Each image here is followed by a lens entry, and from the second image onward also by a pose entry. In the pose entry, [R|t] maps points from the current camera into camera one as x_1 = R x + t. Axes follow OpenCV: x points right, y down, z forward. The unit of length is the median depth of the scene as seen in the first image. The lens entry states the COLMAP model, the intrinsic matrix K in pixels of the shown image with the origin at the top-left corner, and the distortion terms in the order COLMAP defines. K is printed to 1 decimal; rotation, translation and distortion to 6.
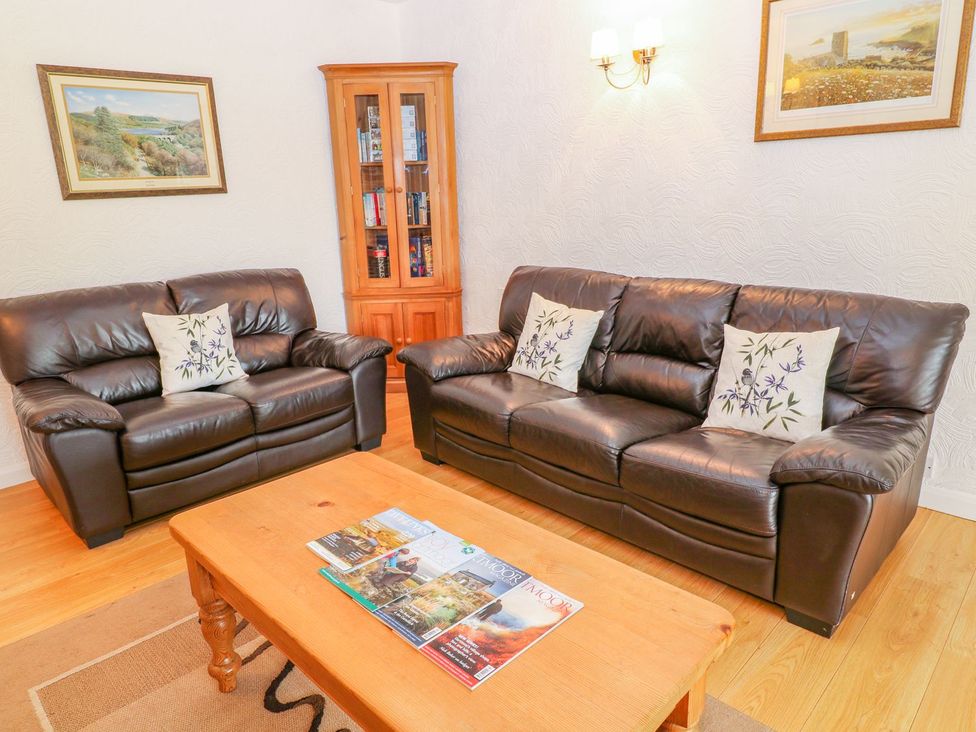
lens RADIAL K [[641.8, 0, 490.2], [0, 641.8, 352.1], [0, 0, 1]] dist [0.002965, -0.001336]
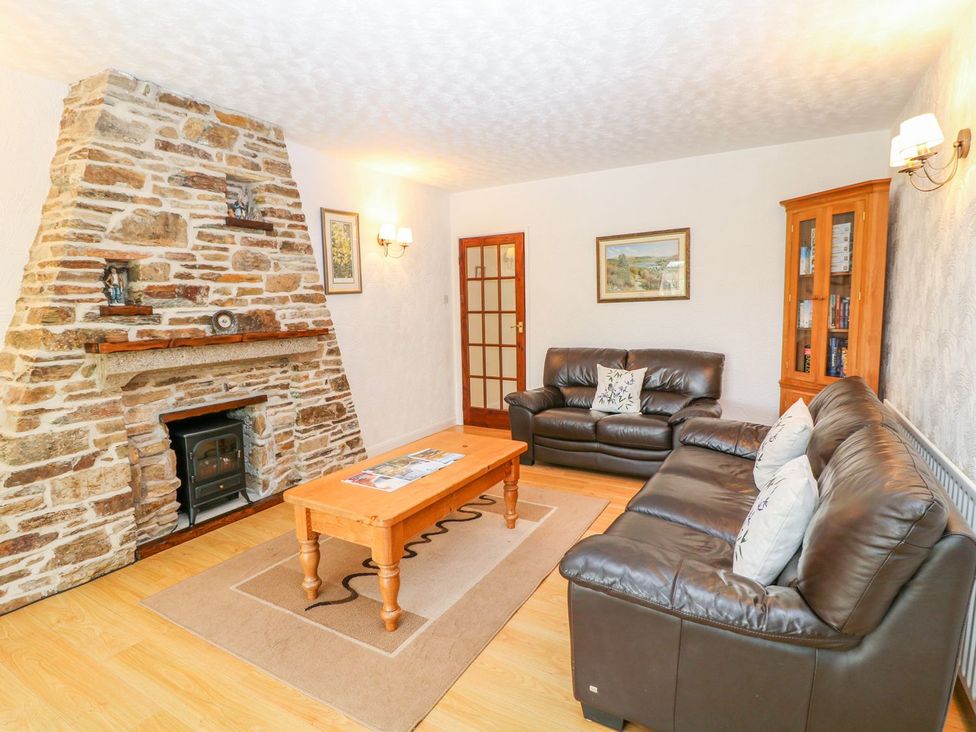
lens RADIAL K [[521.2, 0, 500.4], [0, 521.2, 363.5], [0, 0, 1]] dist [-0.014467, -0.001860]
pose [[0.254507, 0.131806, -0.958047, 0.790580], [-0.224244, 0.971711, 0.074115, -0.107226], [0.940713, 0.195973, 0.276864, 0.315016]]
